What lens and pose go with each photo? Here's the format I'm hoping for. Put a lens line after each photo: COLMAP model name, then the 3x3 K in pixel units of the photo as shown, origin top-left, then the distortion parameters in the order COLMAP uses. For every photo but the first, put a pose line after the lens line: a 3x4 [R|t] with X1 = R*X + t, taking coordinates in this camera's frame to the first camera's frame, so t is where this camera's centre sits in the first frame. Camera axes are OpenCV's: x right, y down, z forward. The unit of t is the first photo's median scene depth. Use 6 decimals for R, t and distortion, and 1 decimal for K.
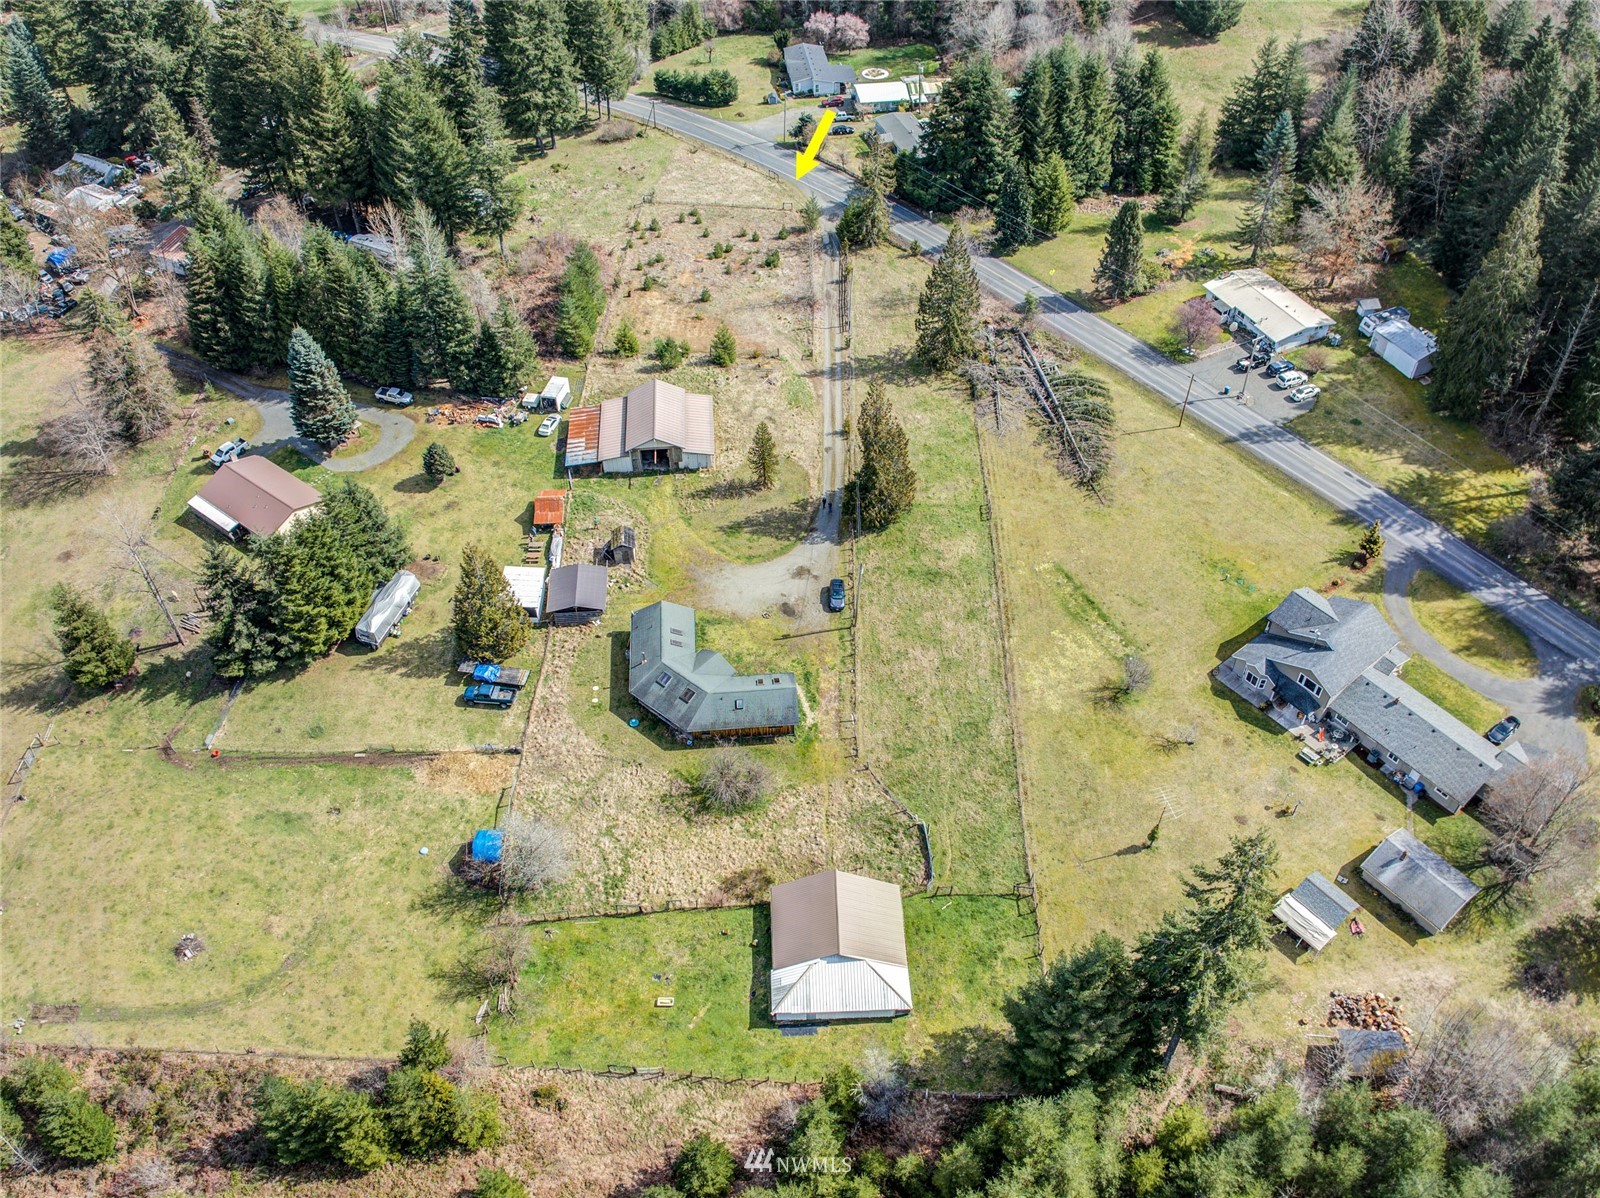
lens RADIAL K [[1311.0, 0, 807.0], [0, 1311.0, 625.9], [0, 0, 1]] dist [-0.093449, -0.032428]
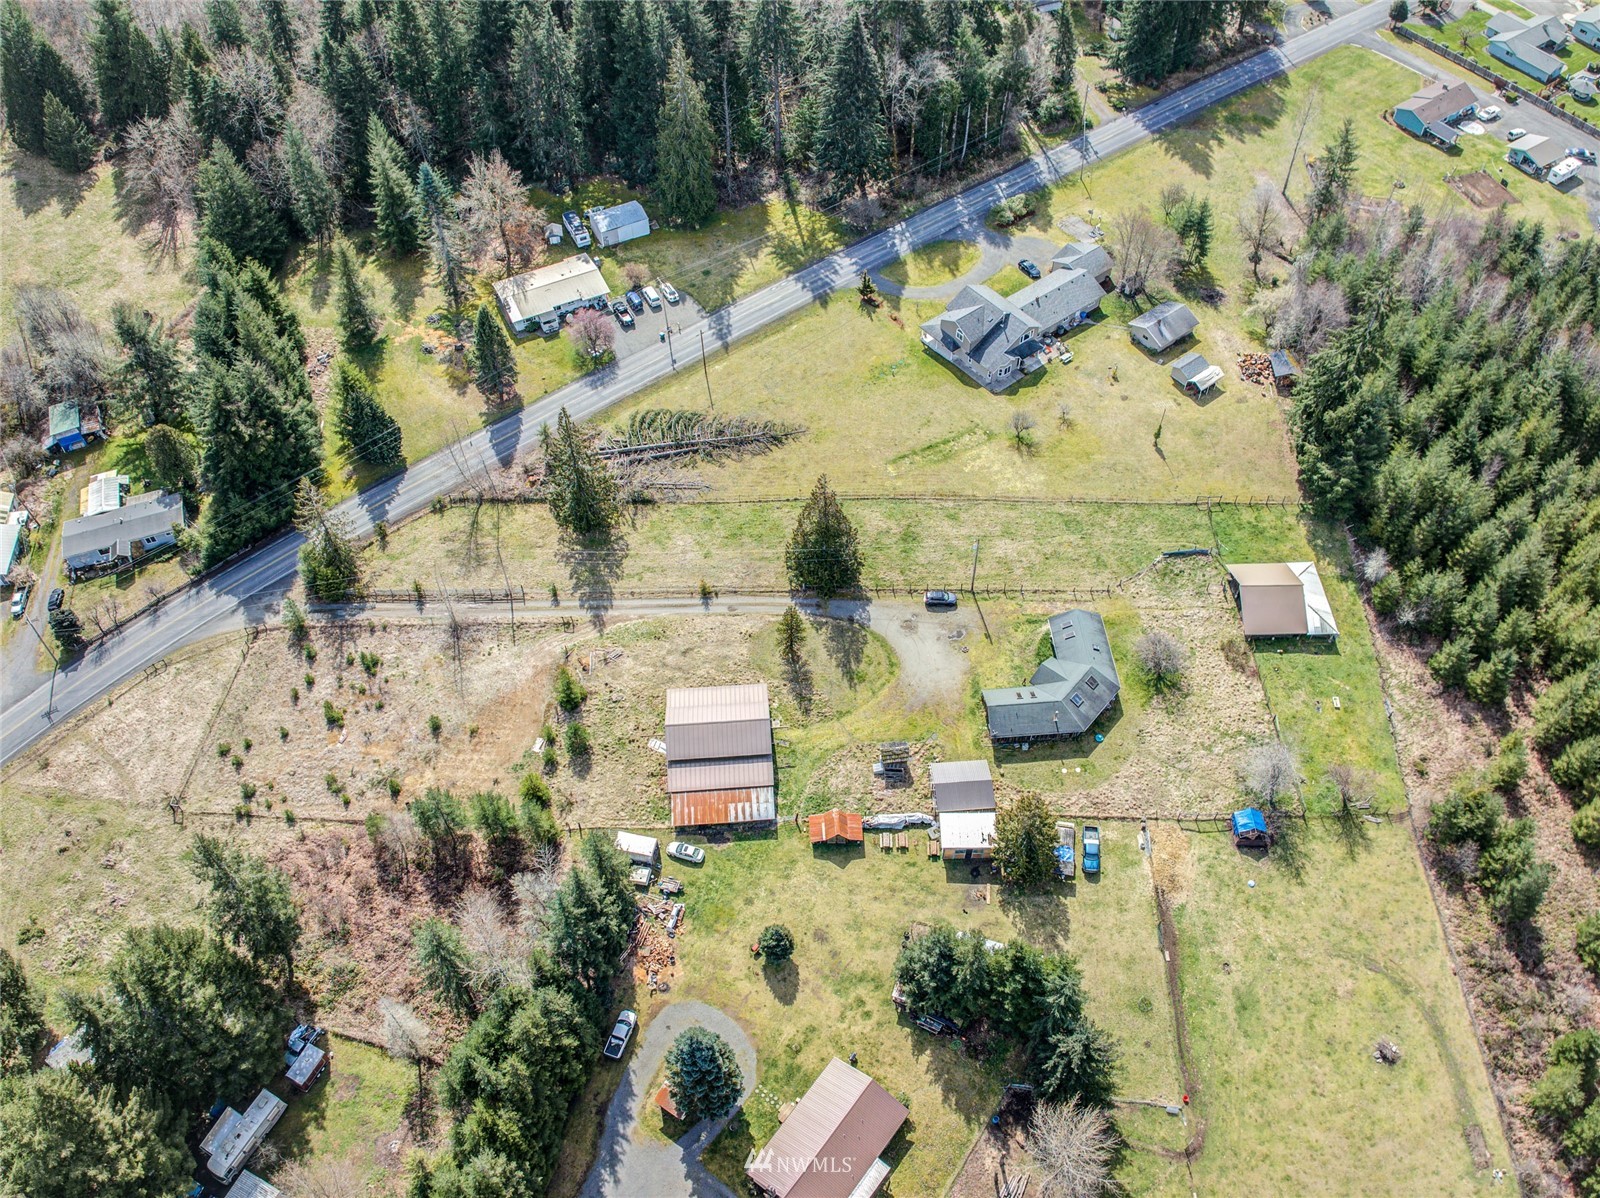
lens RADIAL K [[1311.0, 0, 807.0], [0, 1311.0, 625.9], [0, 0, 1]] dist [-0.093449, -0.032428]
pose [[-0.004079, -0.792243, 0.610192, -0.643702], [0.724794, 0.418059, 0.547632, -0.672187], [-0.688954, 0.444497, 0.572507, 0.390808]]
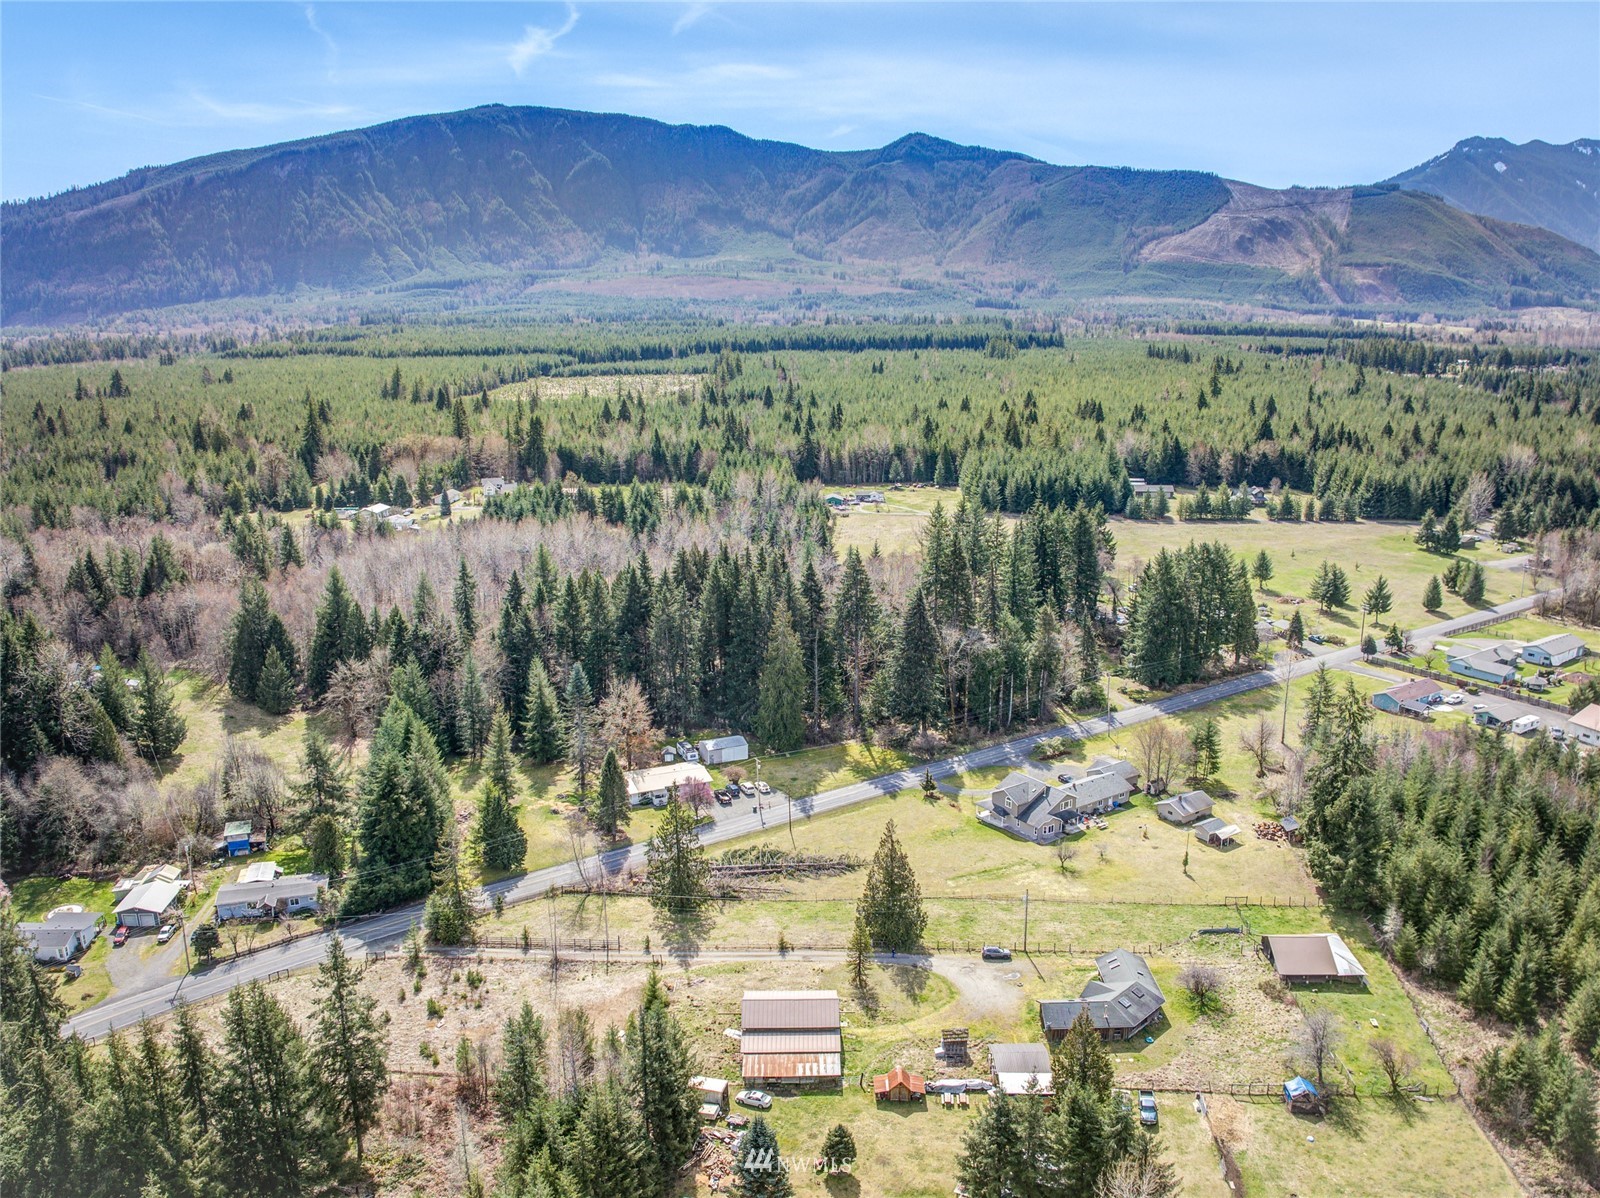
lens RADIAL K [[1311.0, 0, 807.0], [0, 1311.0, 625.9], [0, 0, 1]] dist [-0.093449, -0.032428]
pose [[0.056952, -0.250358, 0.966477, -1.035452], [0.724677, 0.676236, 0.132470, -0.494274], [-0.686731, 0.692839, 0.219941, 0.573207]]
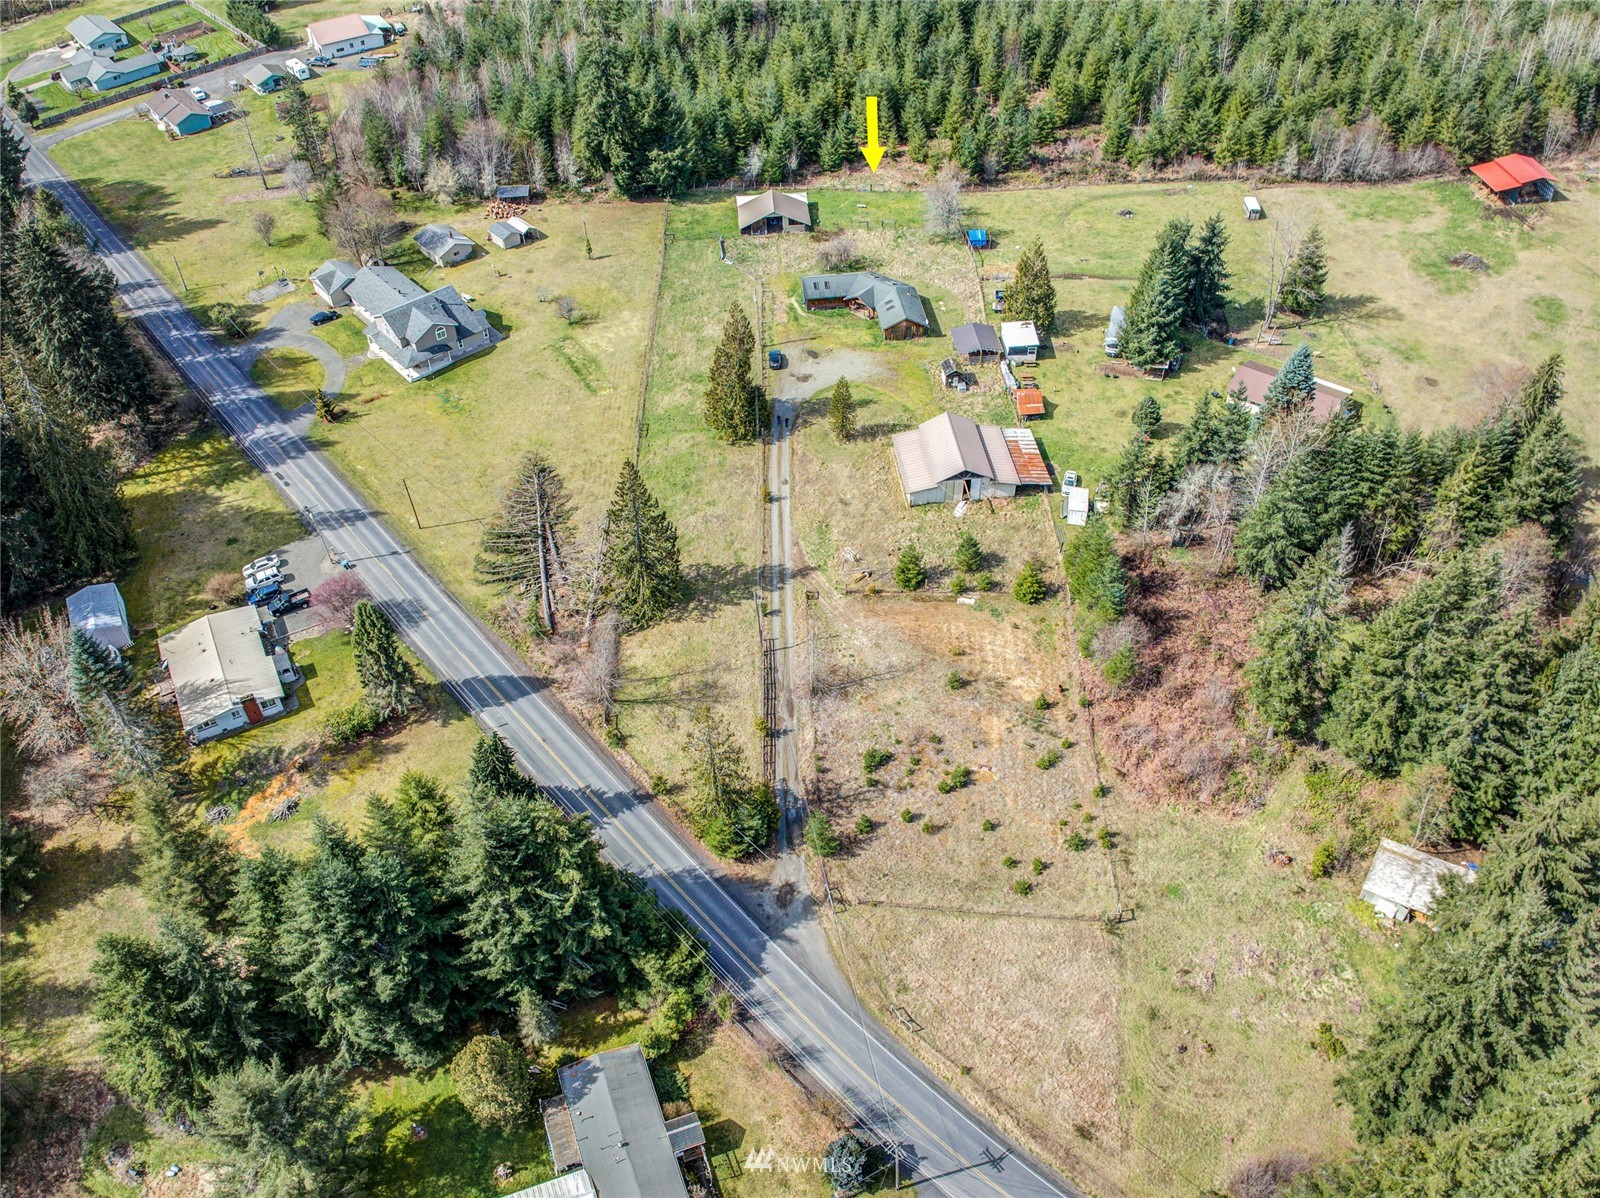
lens RADIAL K [[1311.0, 0, 807.0], [0, 1311.0, 625.9], [0, 0, 1]] dist [-0.093449, -0.032428]
pose [[-0.998966, 0.044267, -0.010391, 0.015310], [-0.010880, -0.010828, 0.999882, -1.186484], [0.044150, 0.998961, 0.011299, 1.139456]]
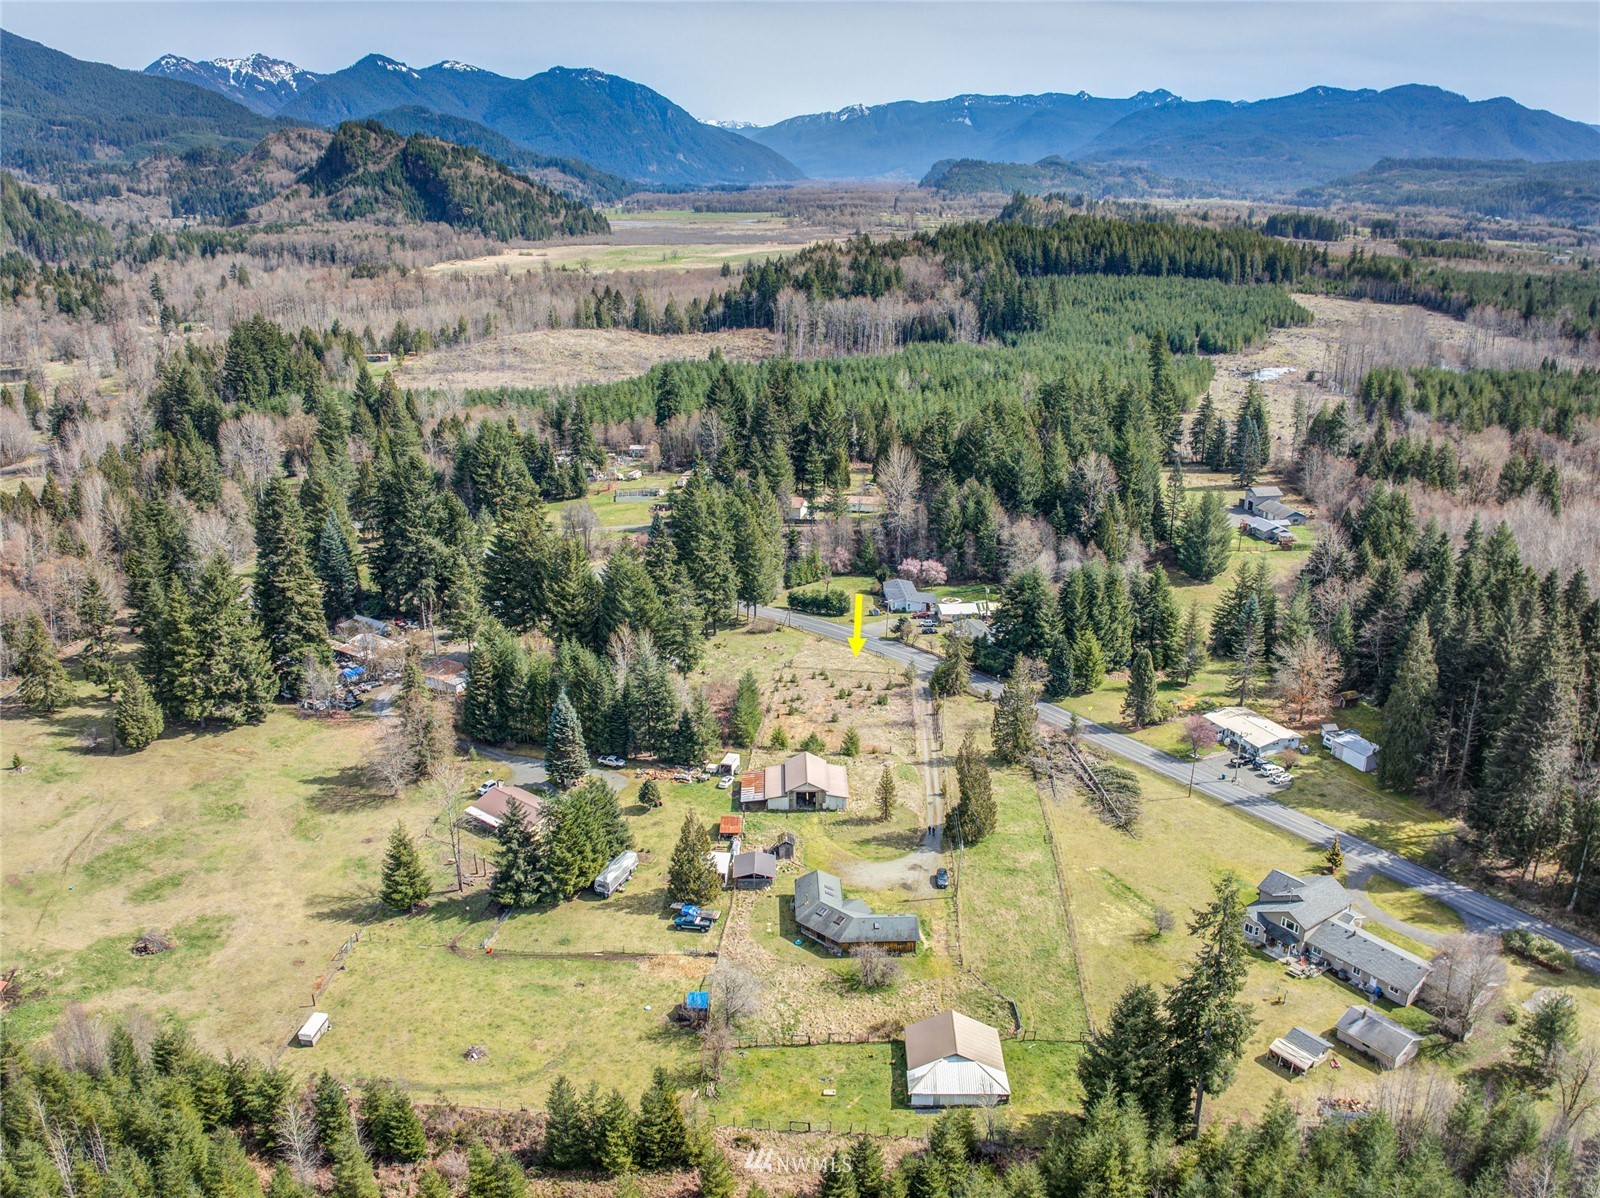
lens RADIAL K [[1311.0, 0, 807.0], [0, 1311.0, 625.9], [0, 0, 1]] dist [-0.093449, -0.032428]
pose [[0.998850, 0.023315, -0.041884, -0.061776], [-0.039724, 0.891645, -0.450990, 0.331747], [0.026831, 0.452135, 0.891546, -0.313685]]
